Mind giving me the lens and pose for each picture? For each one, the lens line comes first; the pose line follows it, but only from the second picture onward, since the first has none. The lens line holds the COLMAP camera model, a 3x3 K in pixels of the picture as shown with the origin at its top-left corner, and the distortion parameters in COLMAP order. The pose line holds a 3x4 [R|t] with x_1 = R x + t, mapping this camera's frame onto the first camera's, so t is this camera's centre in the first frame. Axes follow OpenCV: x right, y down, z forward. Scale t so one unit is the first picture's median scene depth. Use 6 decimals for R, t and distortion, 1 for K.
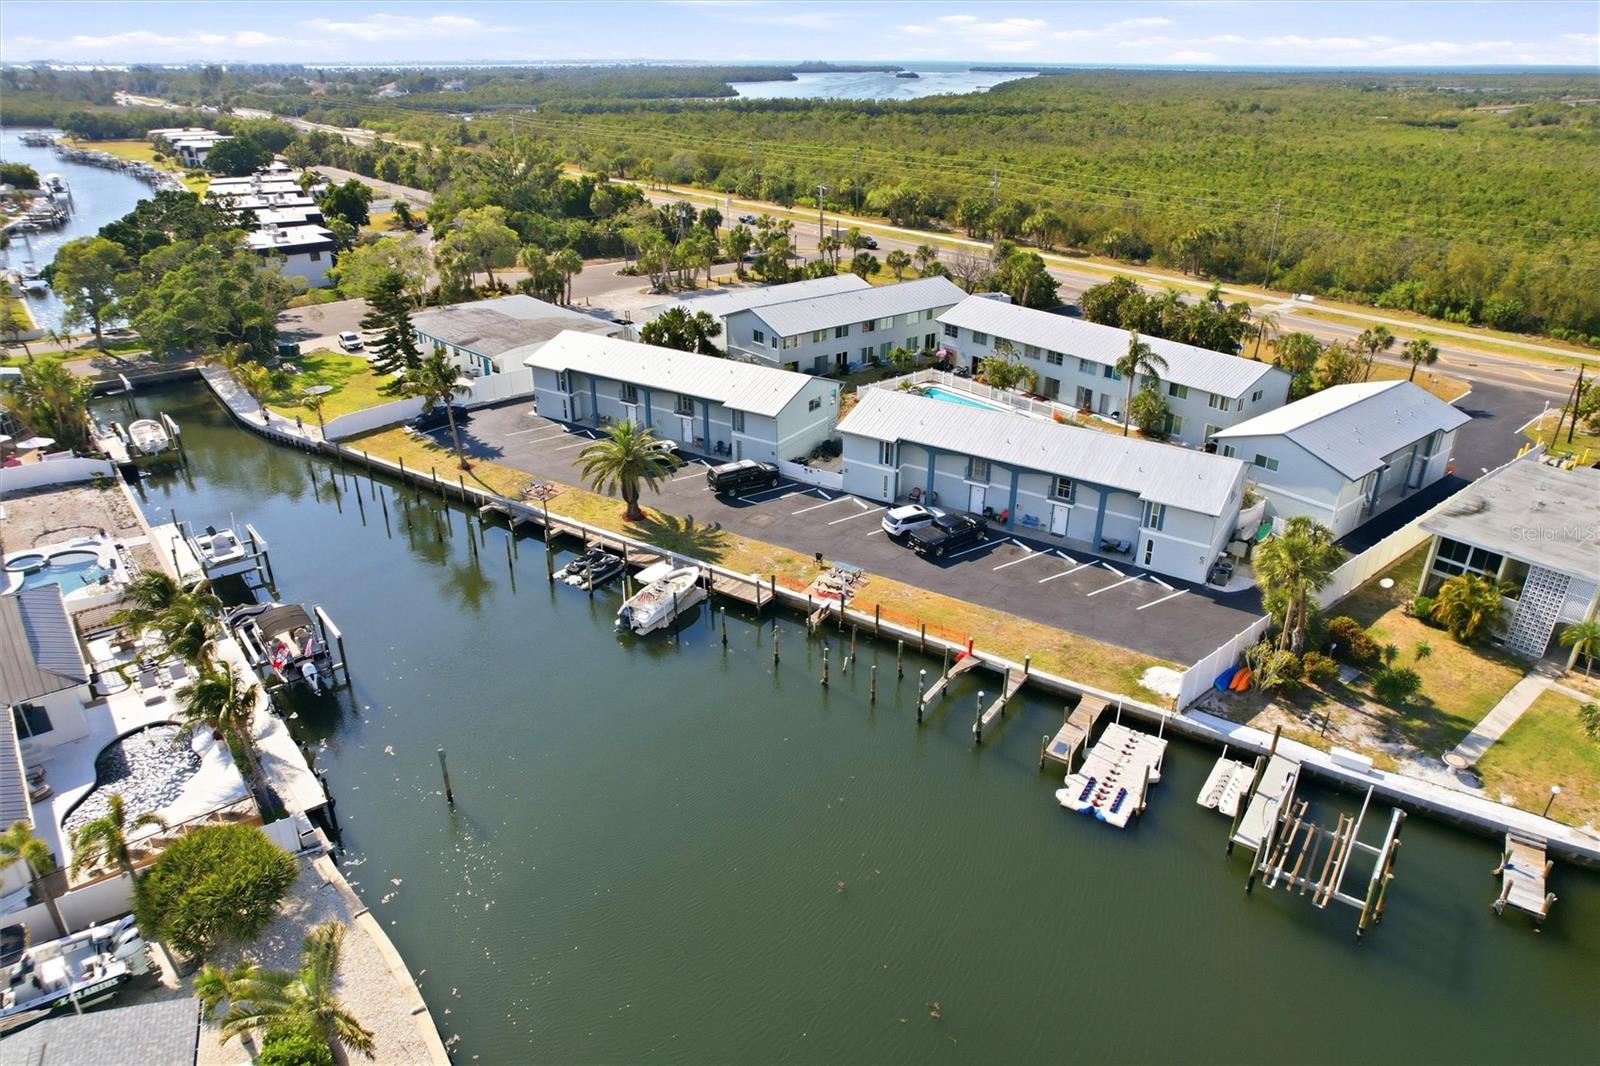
lens RADIAL K [[1011.4, 0, 775.7], [0, 1011.4, 542.2], [0, 0, 1]] dist [-0.106670, 0.115918]
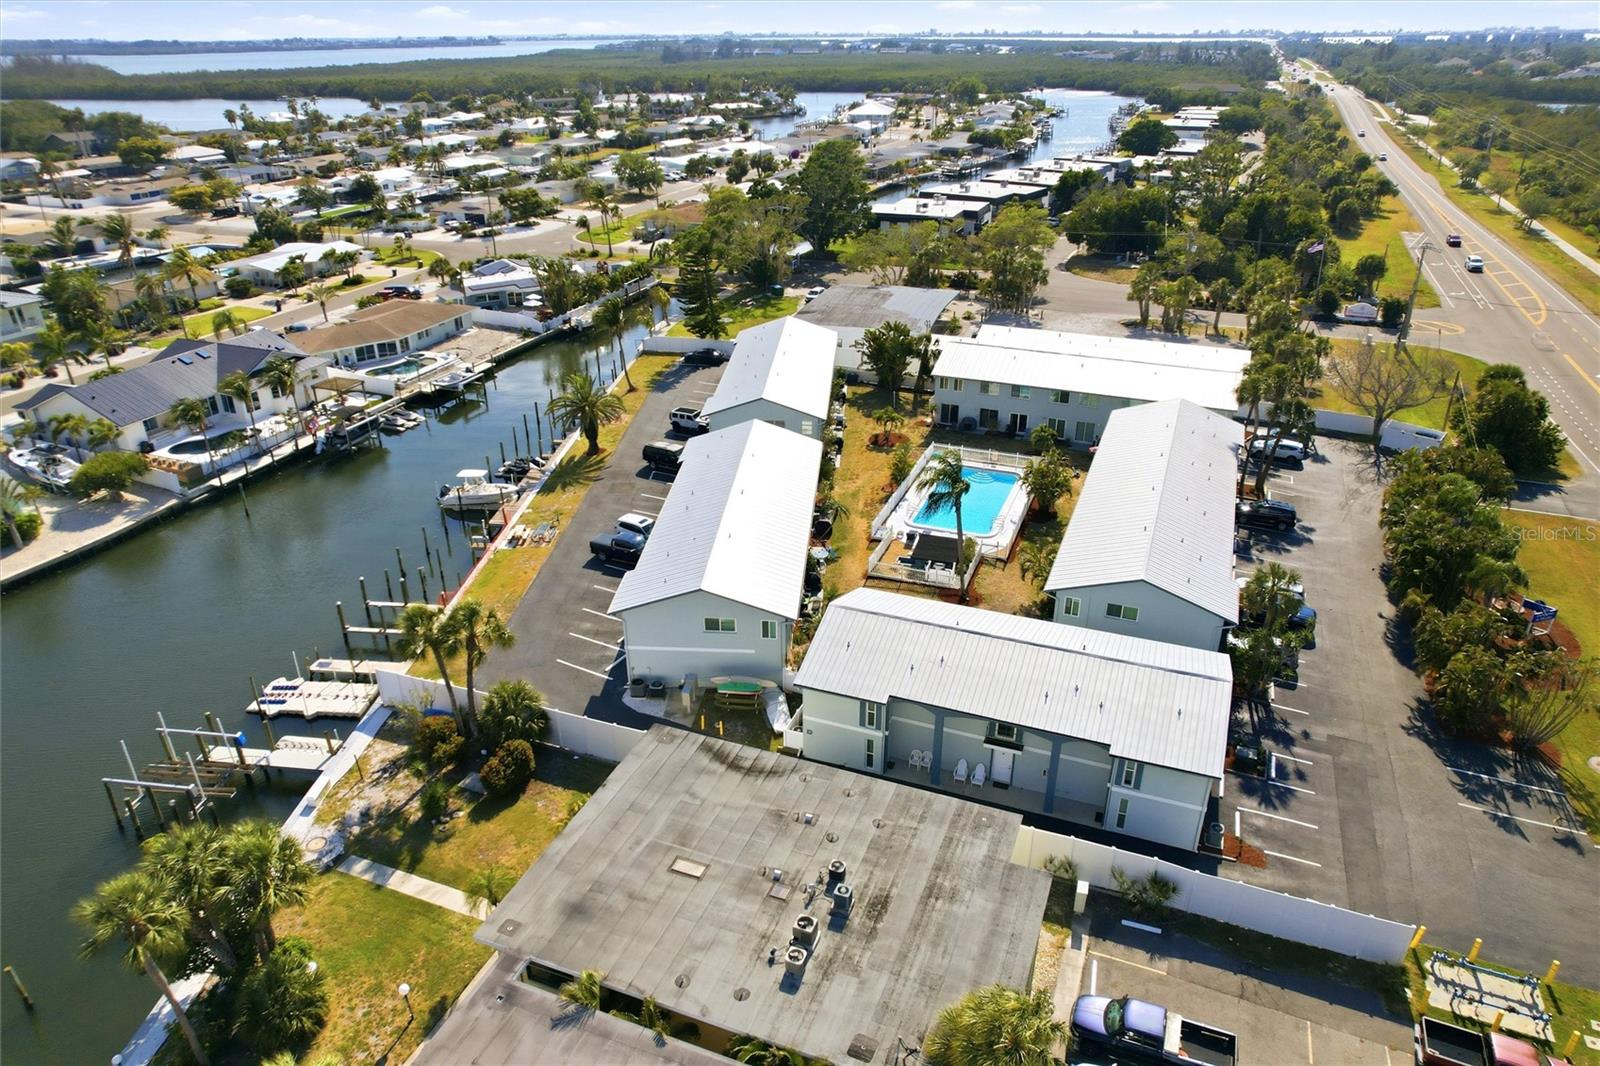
lens RADIAL K [[1018.8, 0, 806.4], [0, 1018.8, 534.9], [0, 0, 1]] dist [-0.081137, 0.075104]
pose [[0.503579, 0.384118, -0.773861, 1.503480], [-0.373906, 0.904392, 0.205595, -0.431209], [0.778847, 0.185818, 0.599057, 0.673866]]
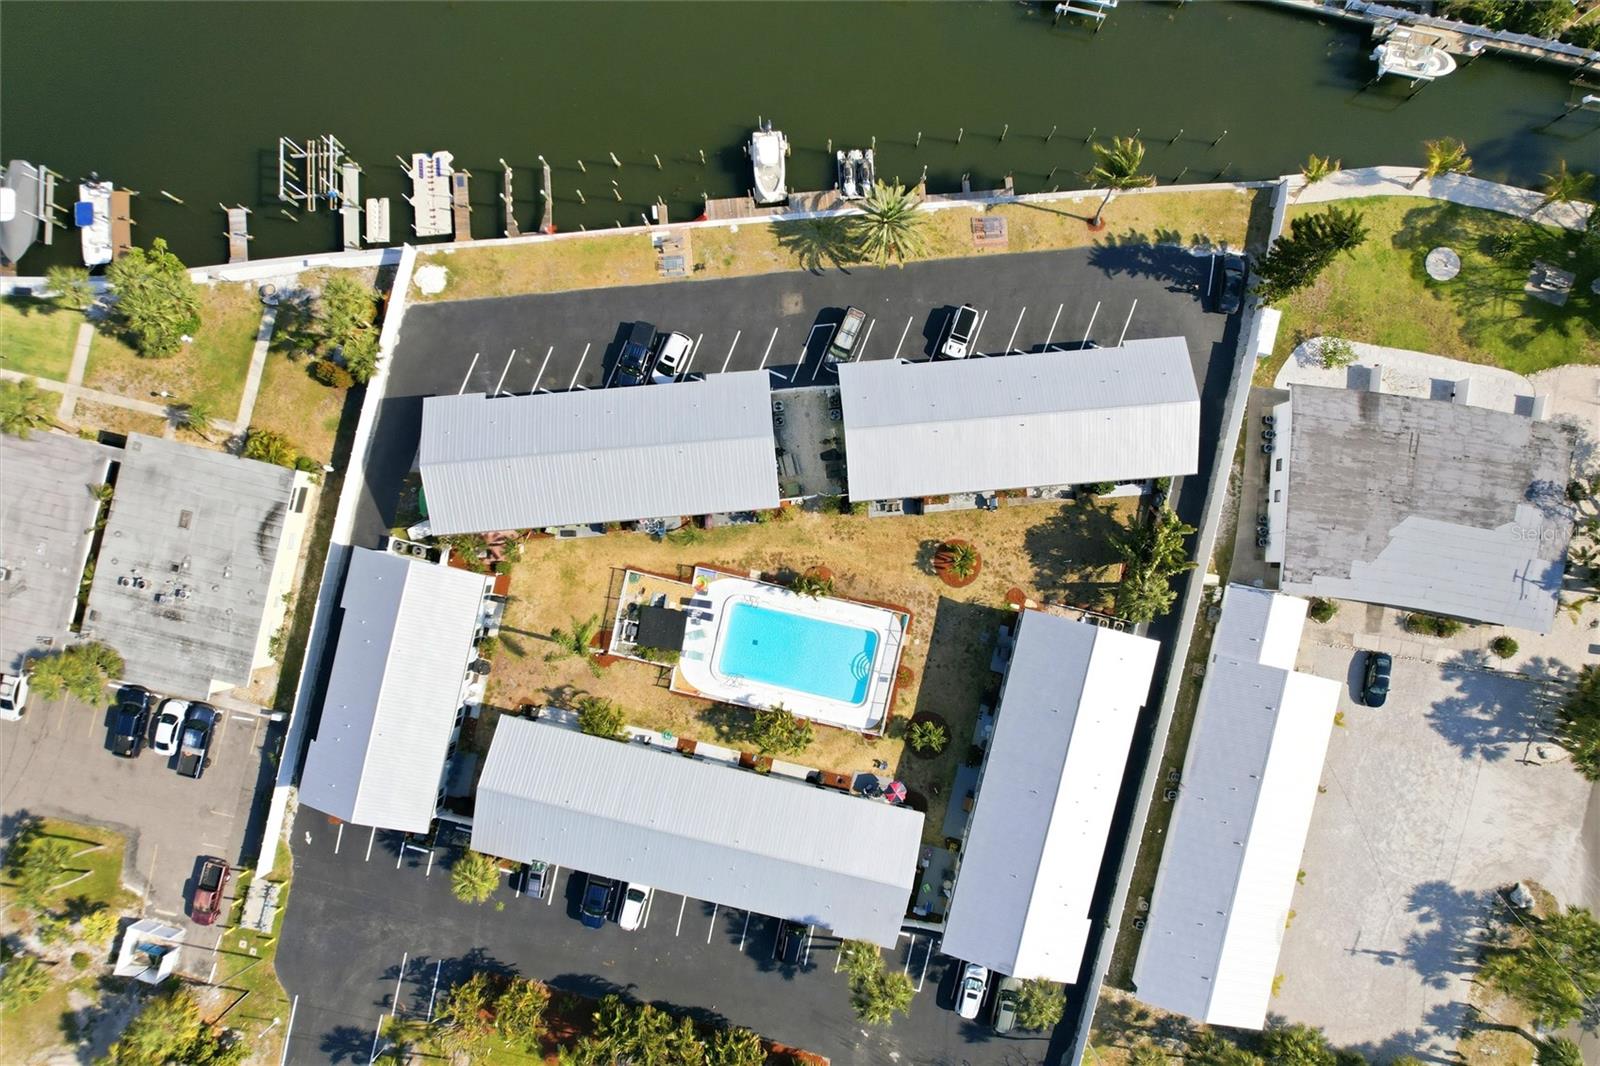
lens RADIAL K [[1018.8, 0, 806.4], [0, 1018.8, 534.9], [0, 0, 1]] dist [-0.081137, 0.075104]
pose [[-0.779509, 0.625945, -0.023644, 0.239541], [-0.279860, -0.314253, 0.907151, -1.695806], [0.560397, 0.713749, 0.420140, 1.028829]]
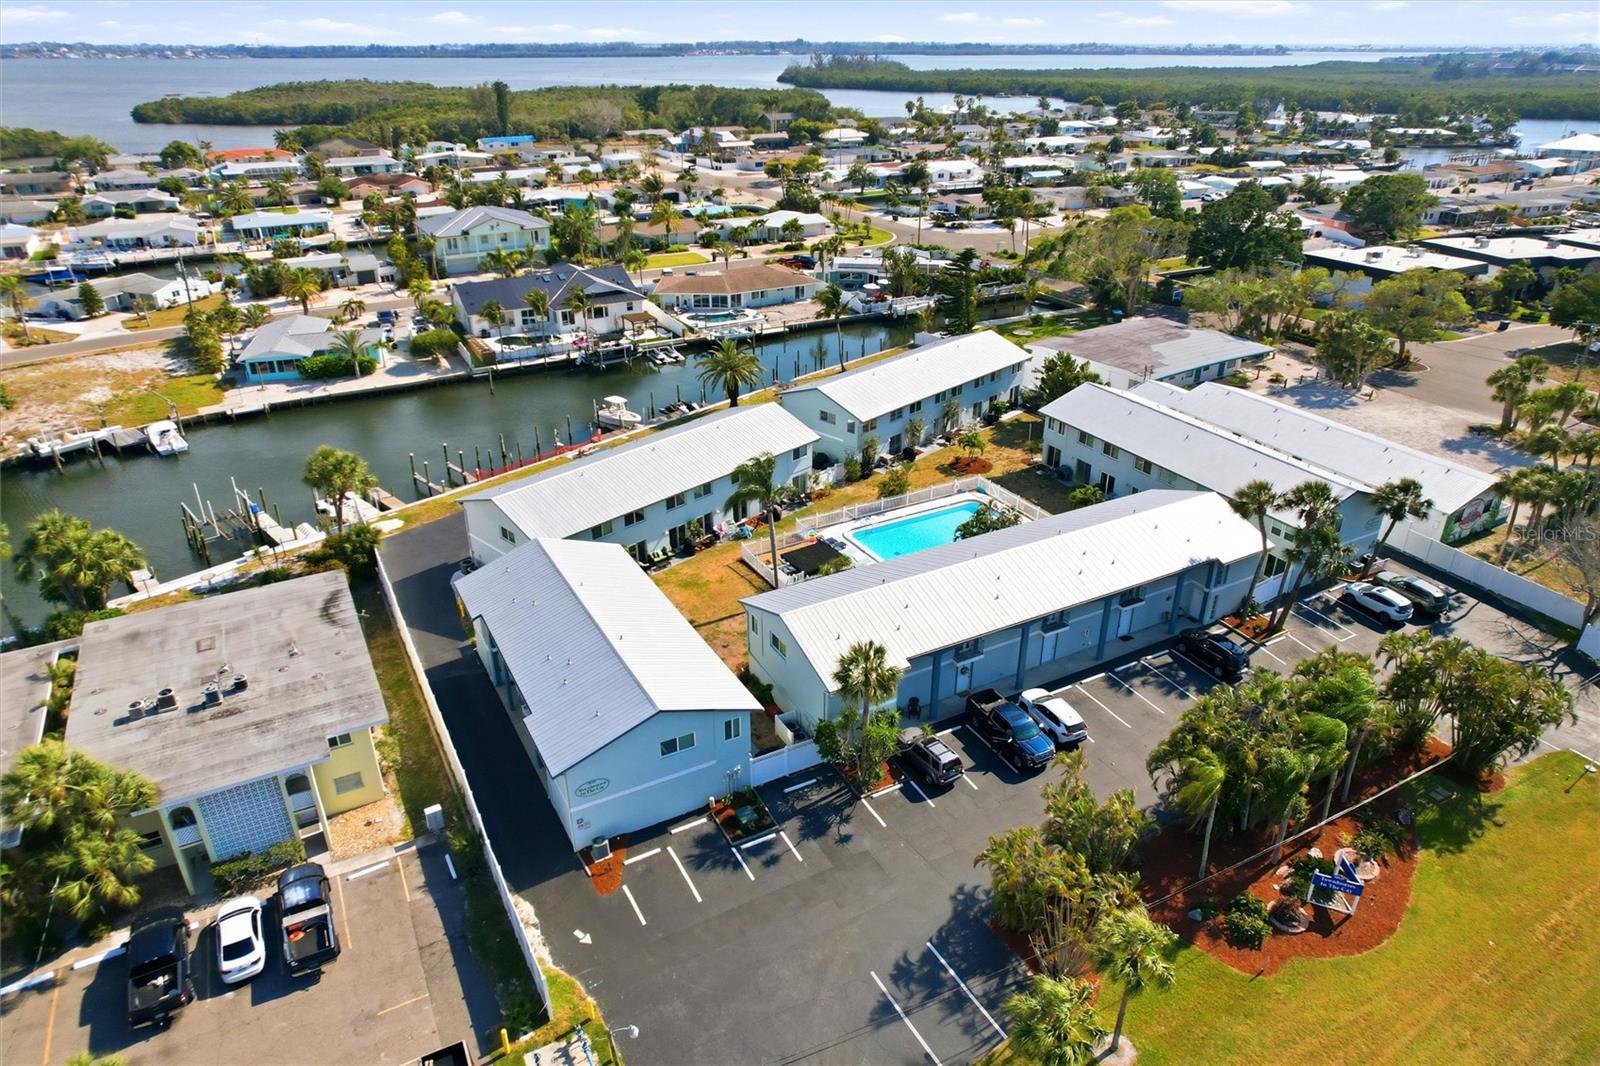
lens RADIAL K [[1018.8, 0, 806.4], [0, 1018.8, 534.9], [0, 0, 1]] dist [-0.081137, 0.075104]
pose [[-0.153636, 0.435799, -0.886834, 1.753538], [-0.436493, 0.775246, 0.456582, -0.866694], [0.886493, 0.457245, 0.071118, 1.570005]]
